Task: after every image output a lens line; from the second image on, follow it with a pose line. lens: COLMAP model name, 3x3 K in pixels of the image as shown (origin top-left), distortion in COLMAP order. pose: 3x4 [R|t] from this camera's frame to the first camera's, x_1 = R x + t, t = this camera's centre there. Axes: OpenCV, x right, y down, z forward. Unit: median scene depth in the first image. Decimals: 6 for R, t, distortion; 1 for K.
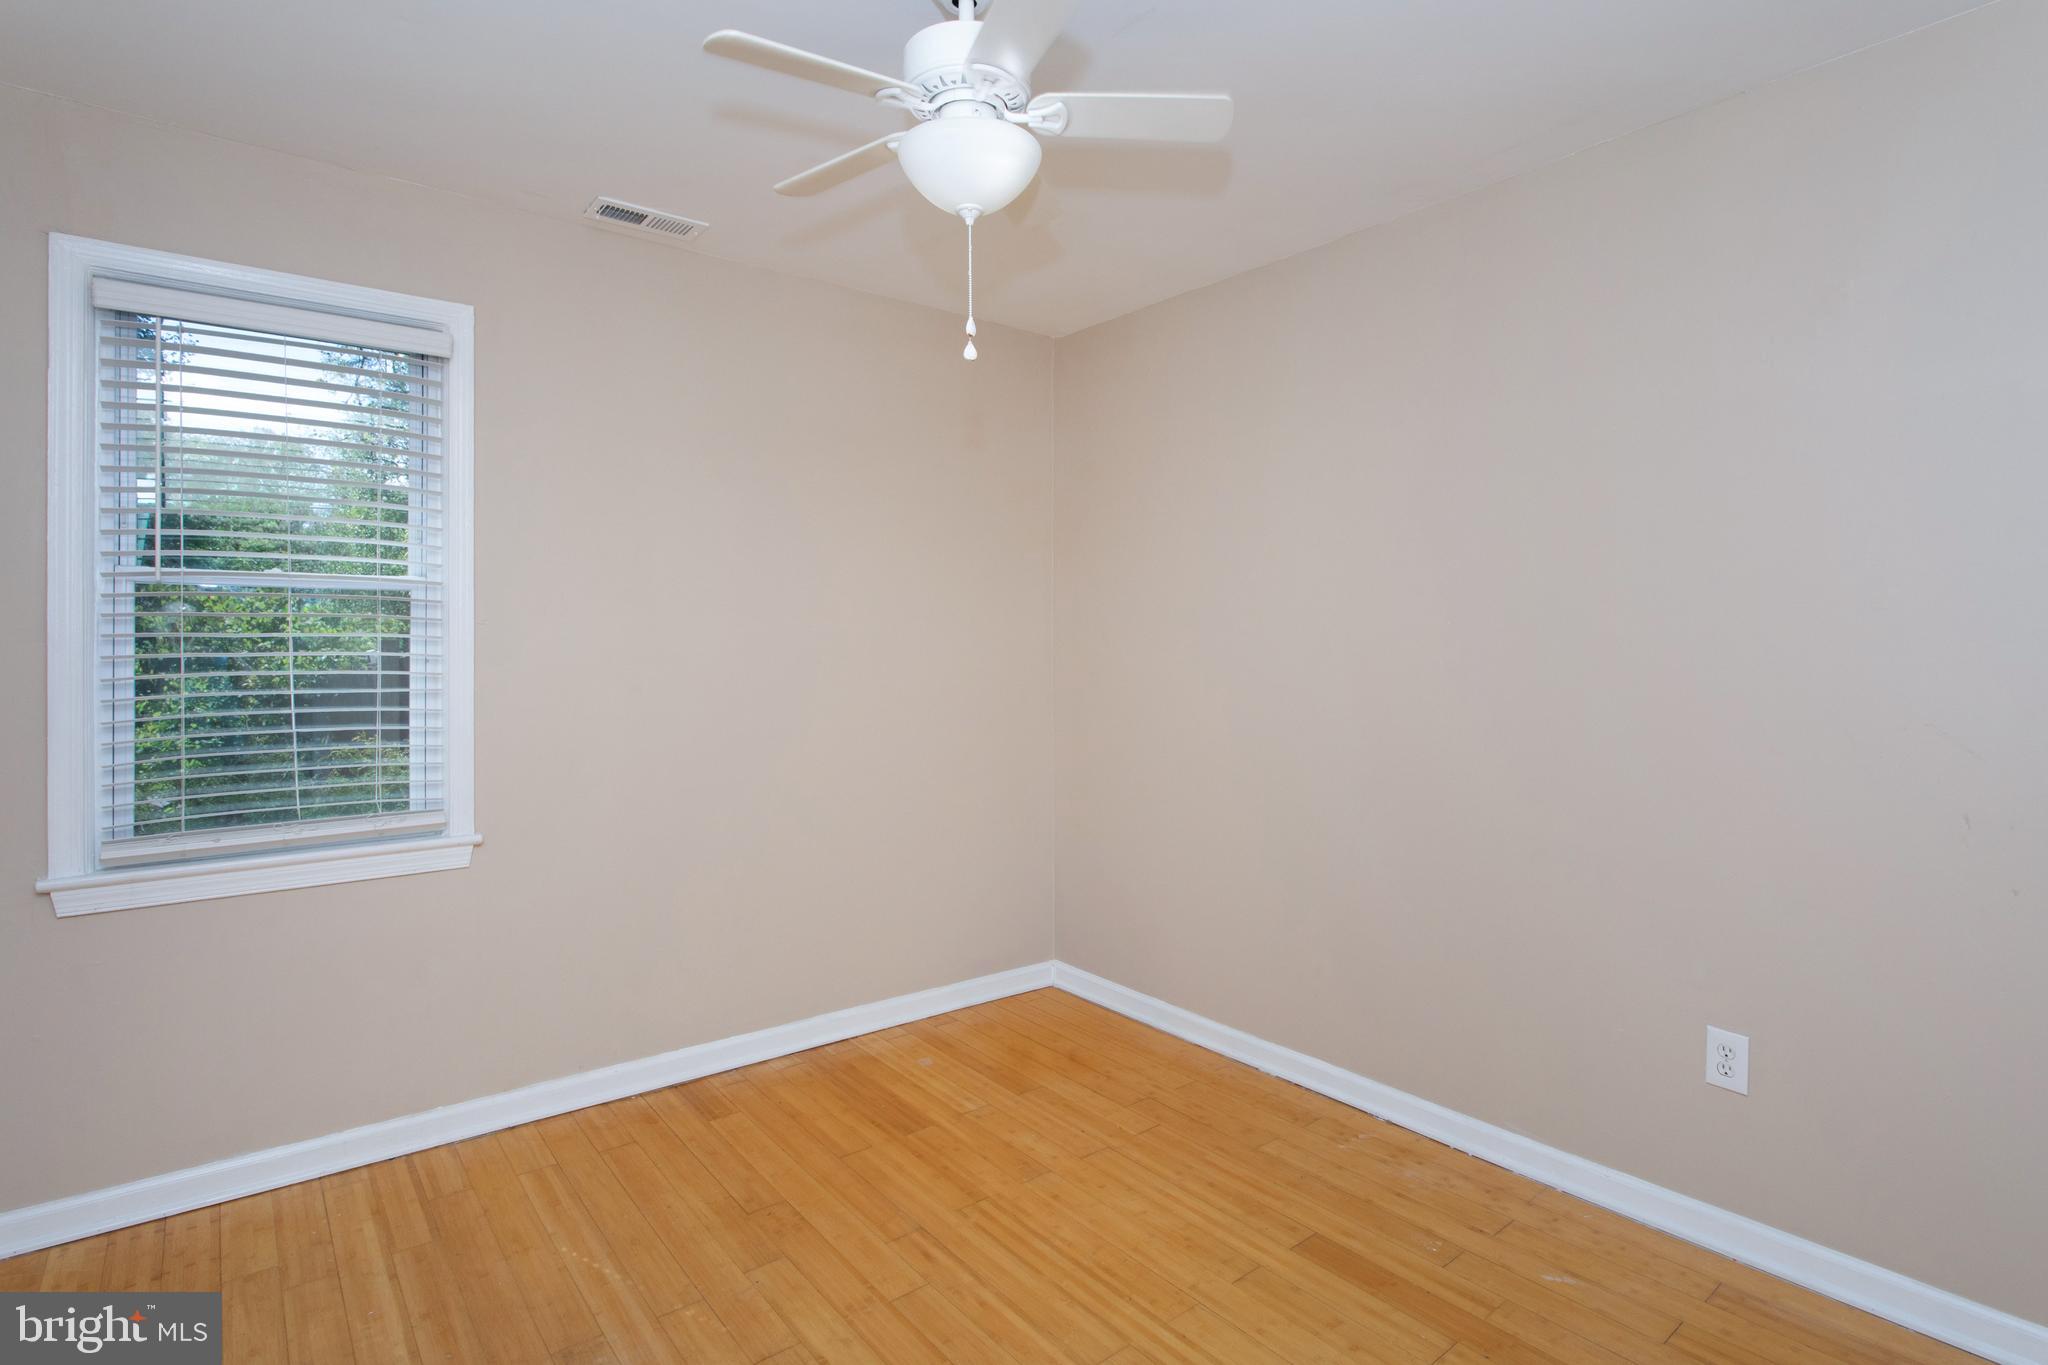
lens RADIAL K [[993.3, 0, 1025.4], [0, 993.3, 667.2], [0, 0, 1]] dist [-0.009348, 0.002912]
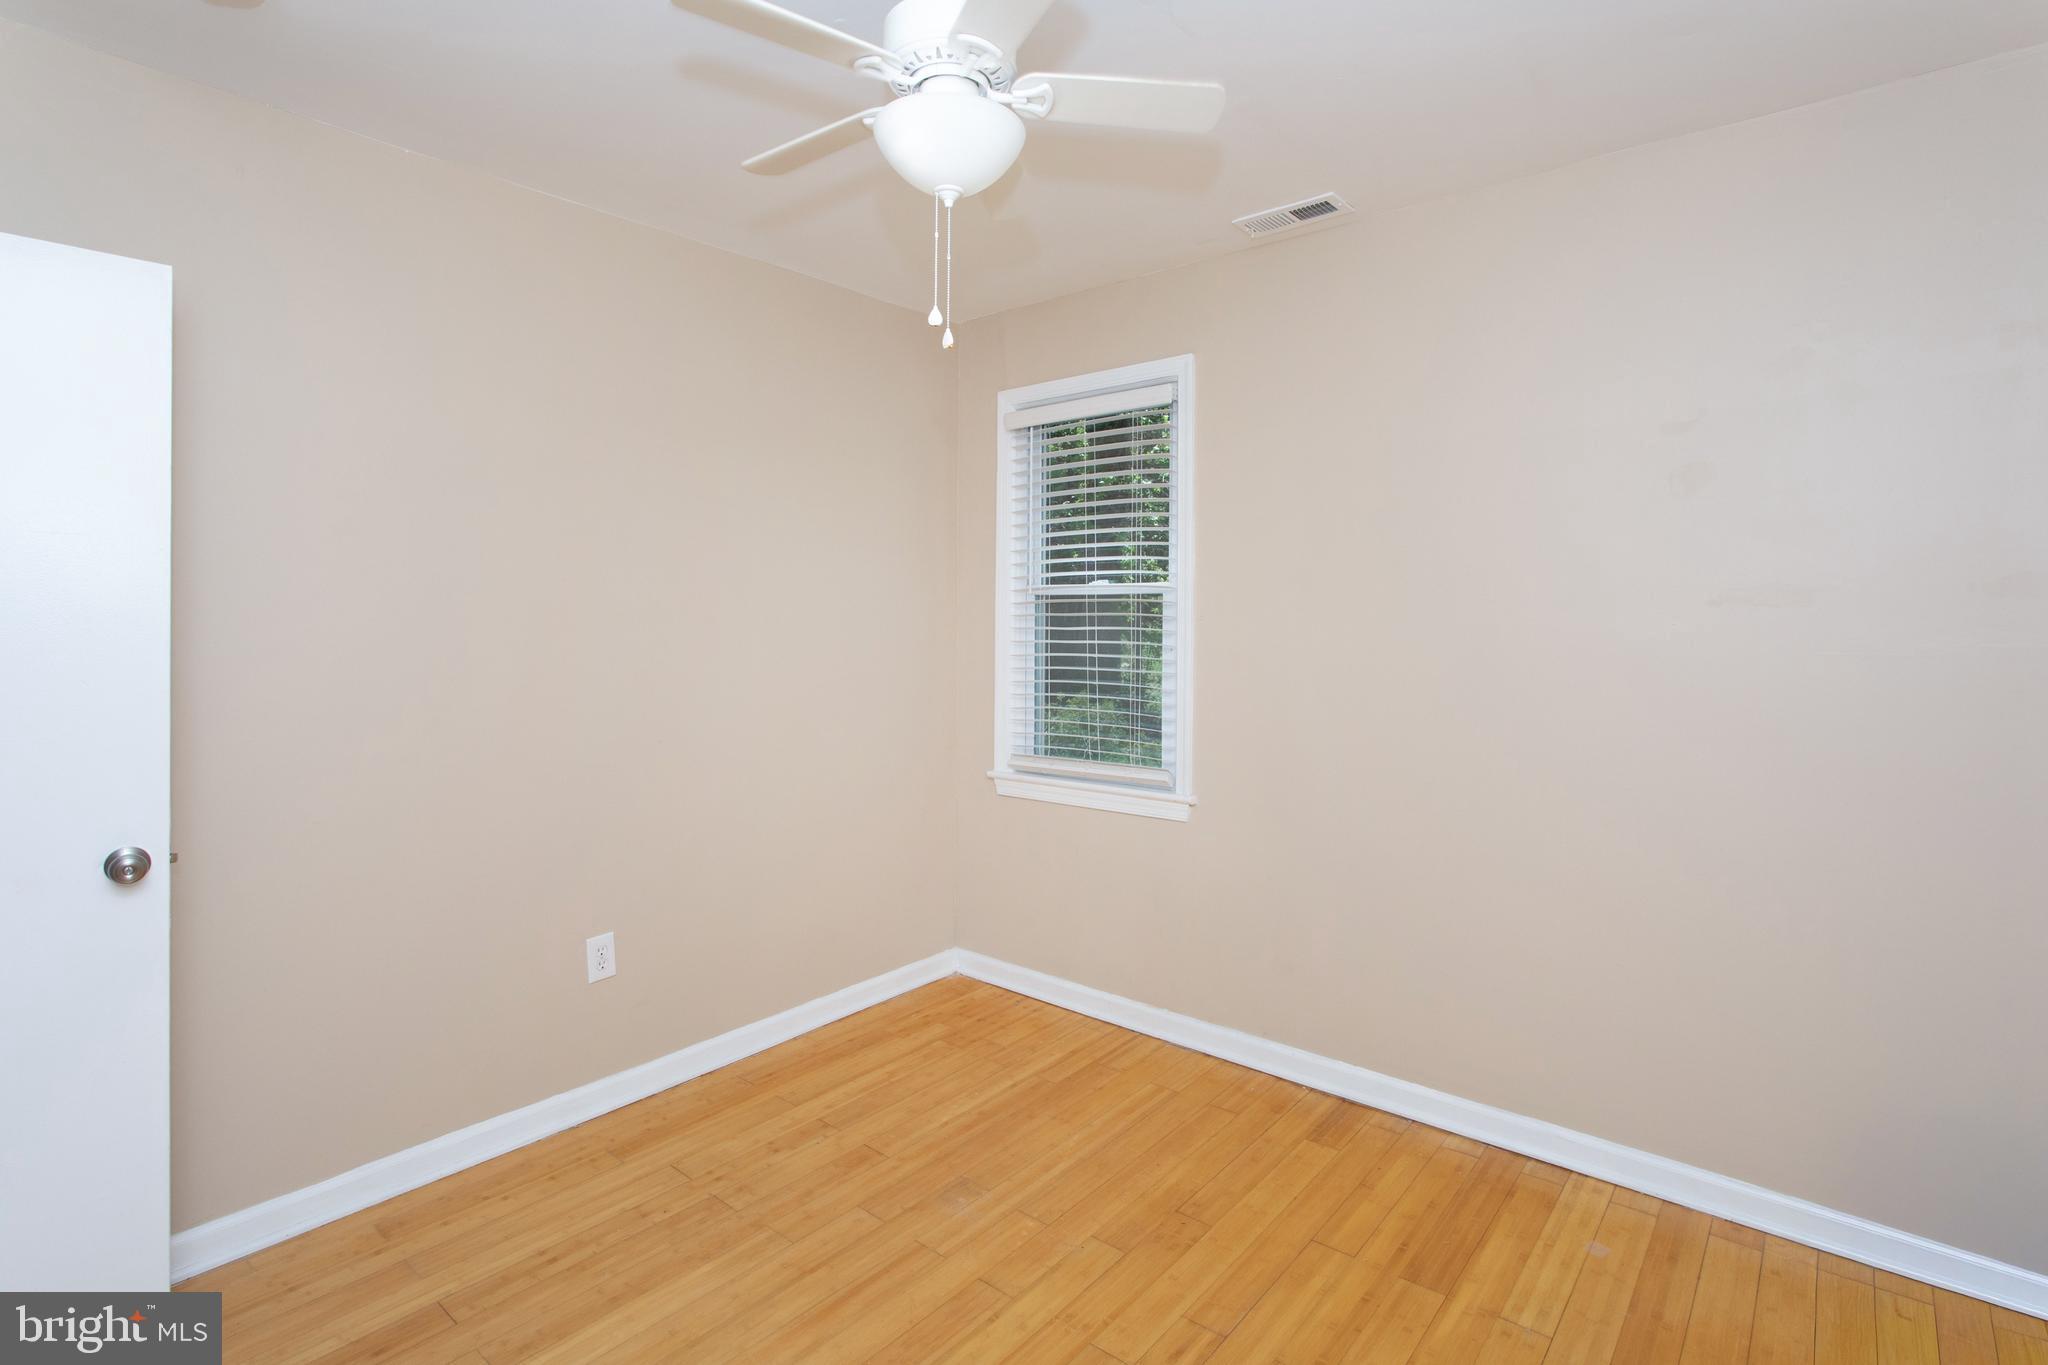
lens RADIAL K [[993.3, 0, 1031.0], [0, 993.3, 663.5], [0, 0, 1]] dist [-0.009348, 0.002912]
pose [[0.213812, 0.039368, -0.976081, 0.595388], [-0.025293, 0.999076, 0.034755, -0.029129], [0.976547, 0.017257, 0.214610, 0.584764]]
